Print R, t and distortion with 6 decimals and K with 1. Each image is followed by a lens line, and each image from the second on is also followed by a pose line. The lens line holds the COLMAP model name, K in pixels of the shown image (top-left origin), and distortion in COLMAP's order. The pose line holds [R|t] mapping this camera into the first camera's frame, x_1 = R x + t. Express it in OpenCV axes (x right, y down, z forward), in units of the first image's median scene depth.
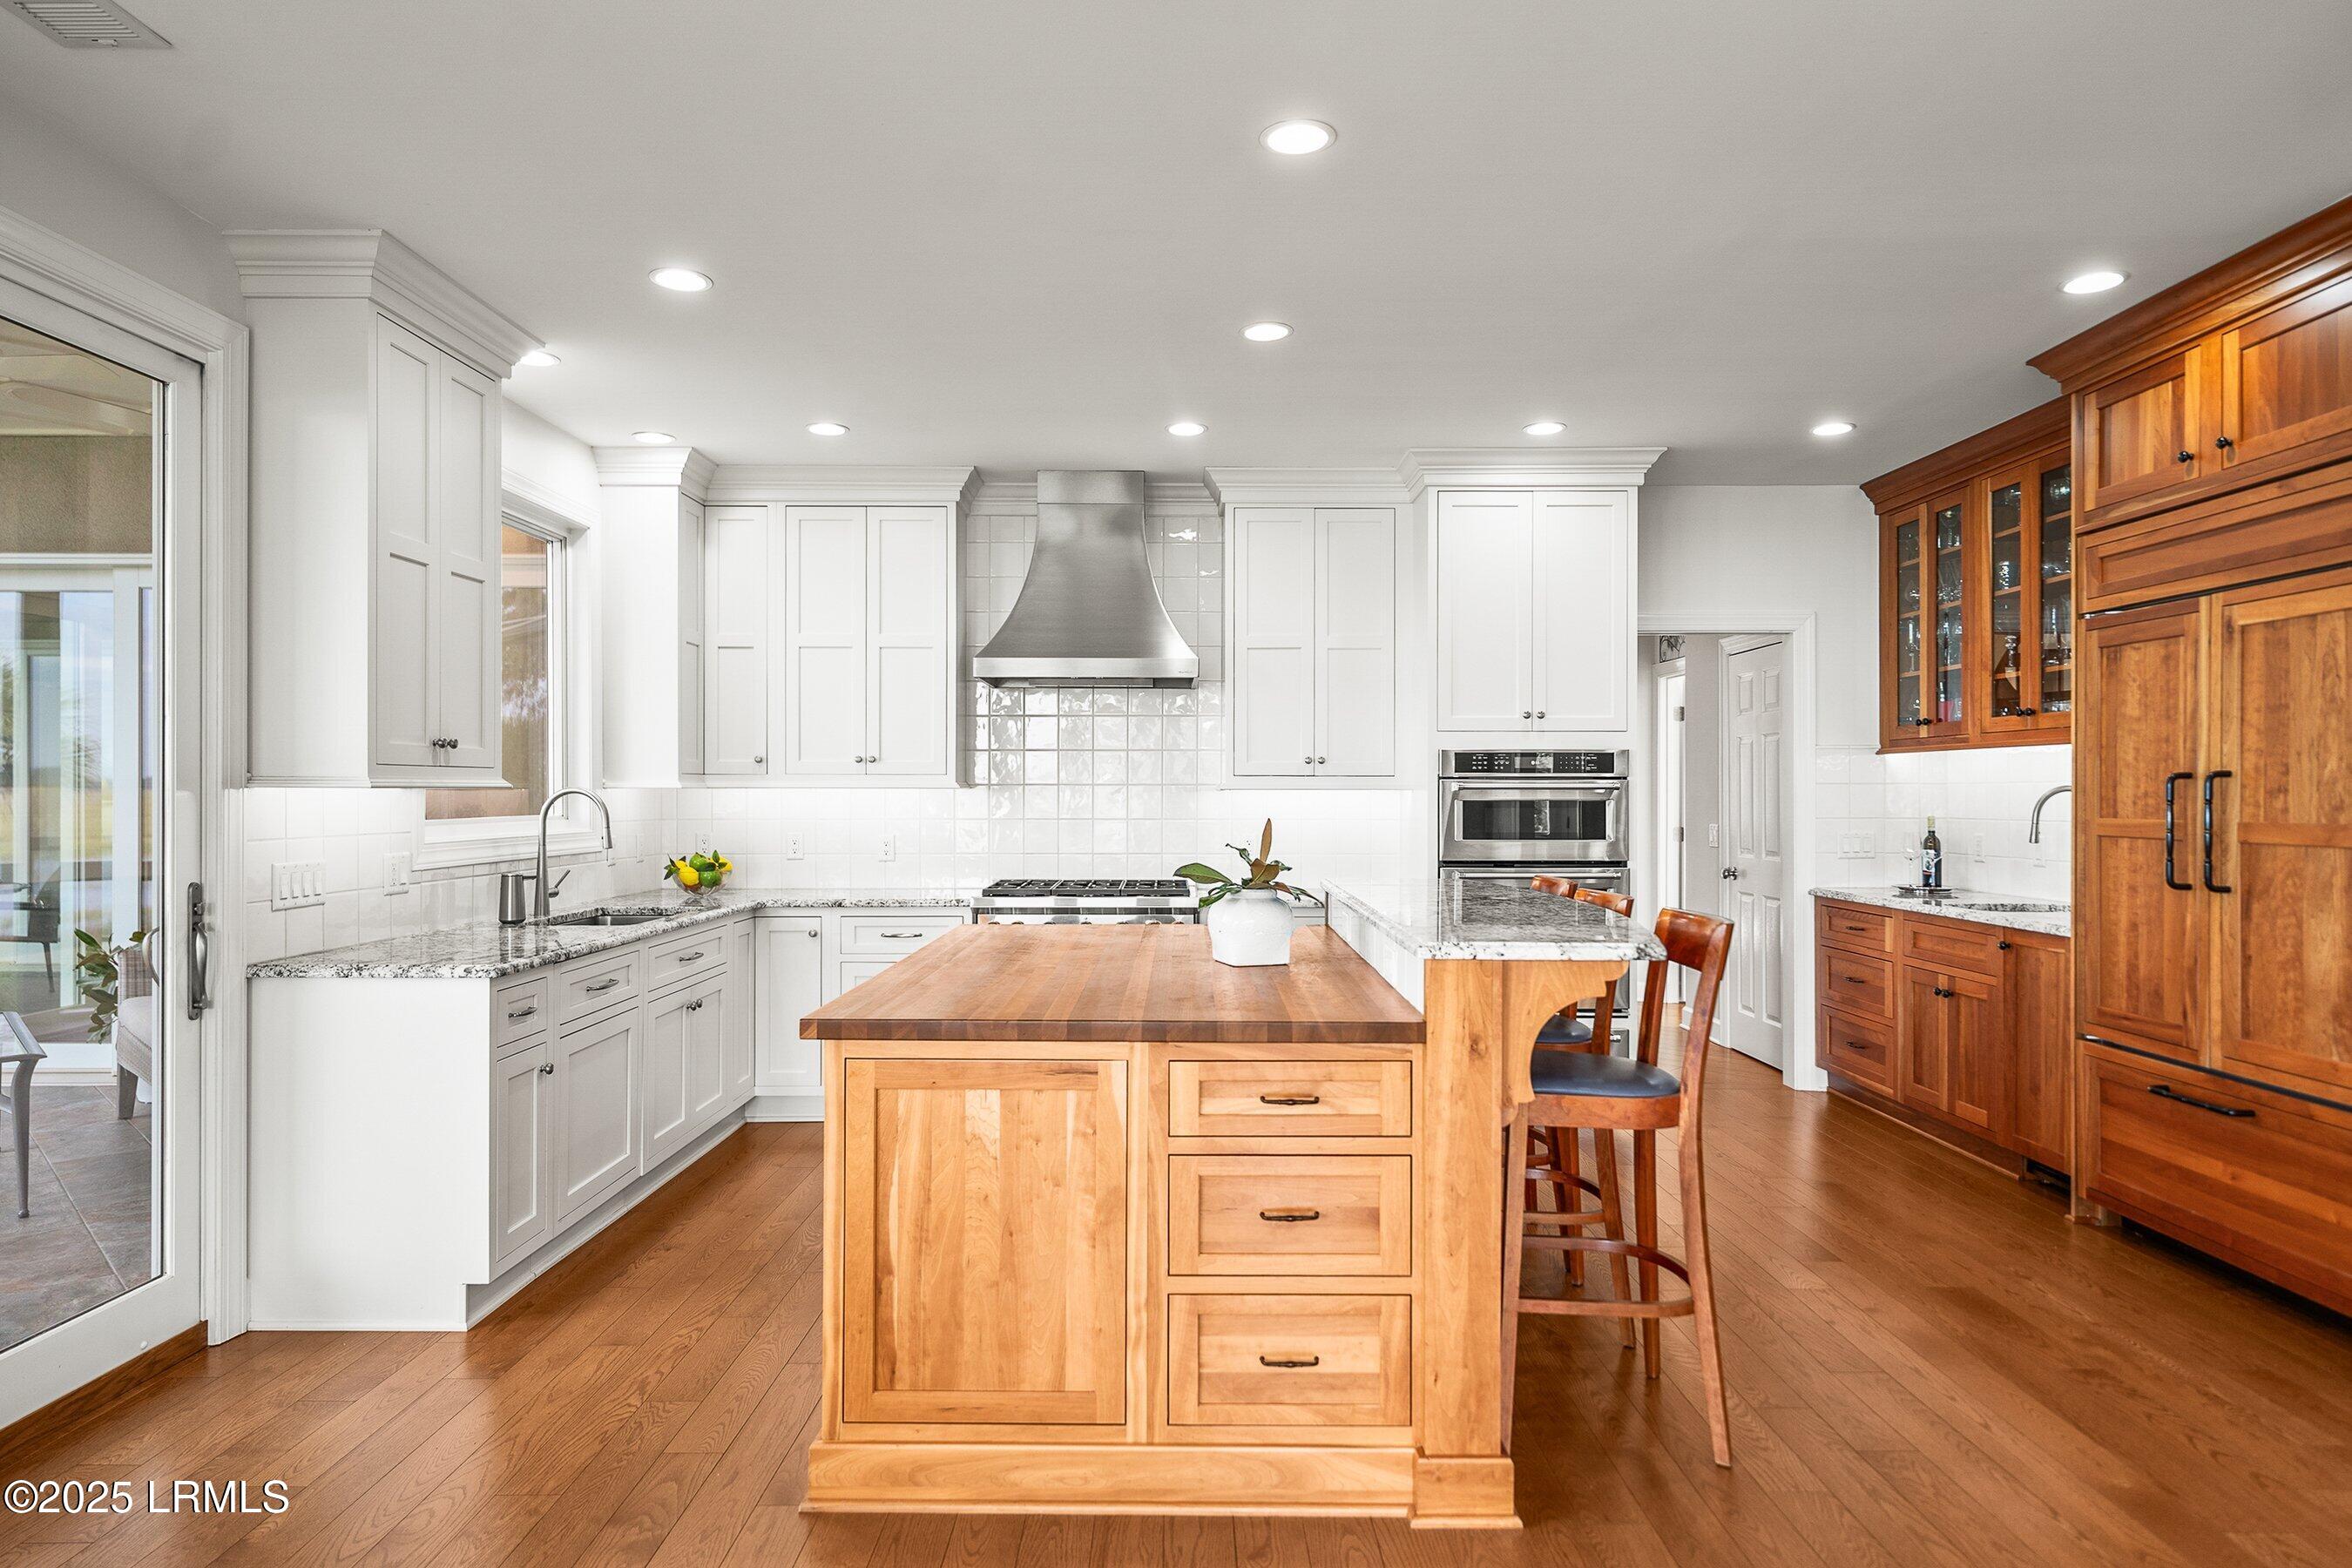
lens RADIAL K [[1380.5, 0, 1178.5], [0, 1380.5, 797.4], [0, 0, 1]] dist [0.013942, 0.000773]
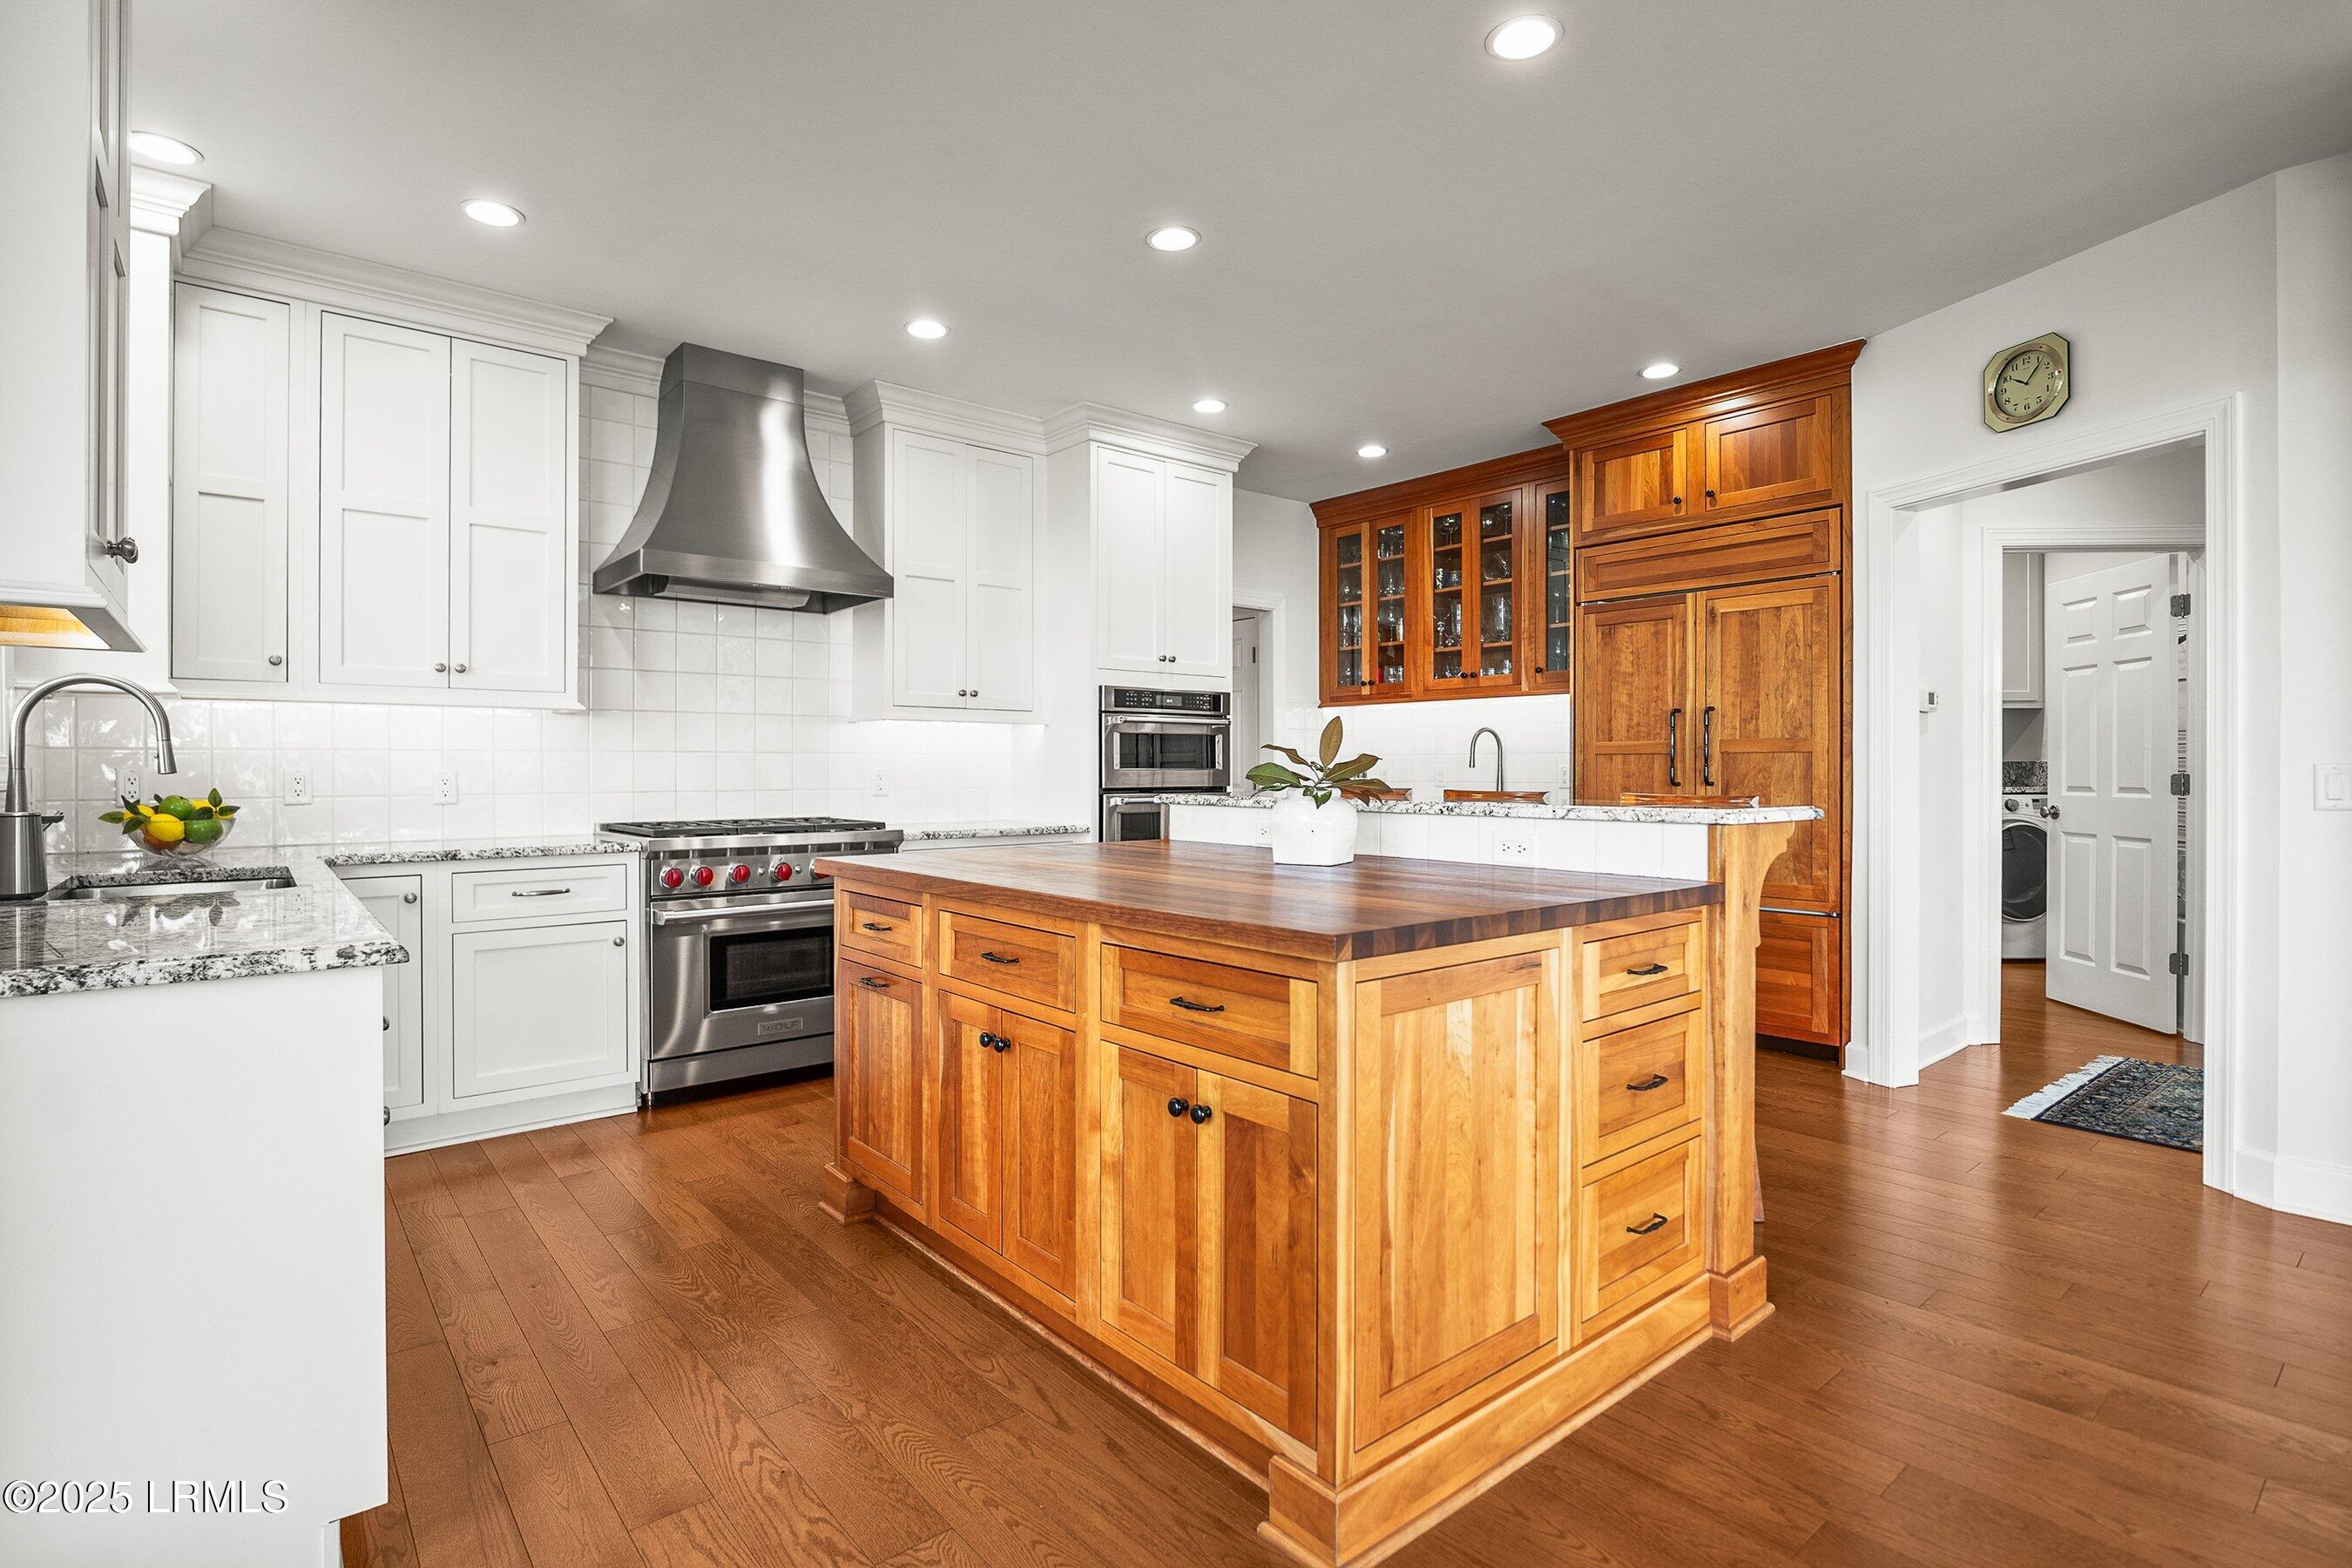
lens RADIAL K [[1144.1, 0, 1174.7], [0, 1144.1, 779.5], [0, 0, 1]] dist [-0.005315, 0.002609]
pose [[0.766147, -0.007969, 0.642615, -0.461167], [0.005198, 0.999967, 0.006203, 0.045213], [-0.642644, -0.001413, 0.766164, 0.366310]]
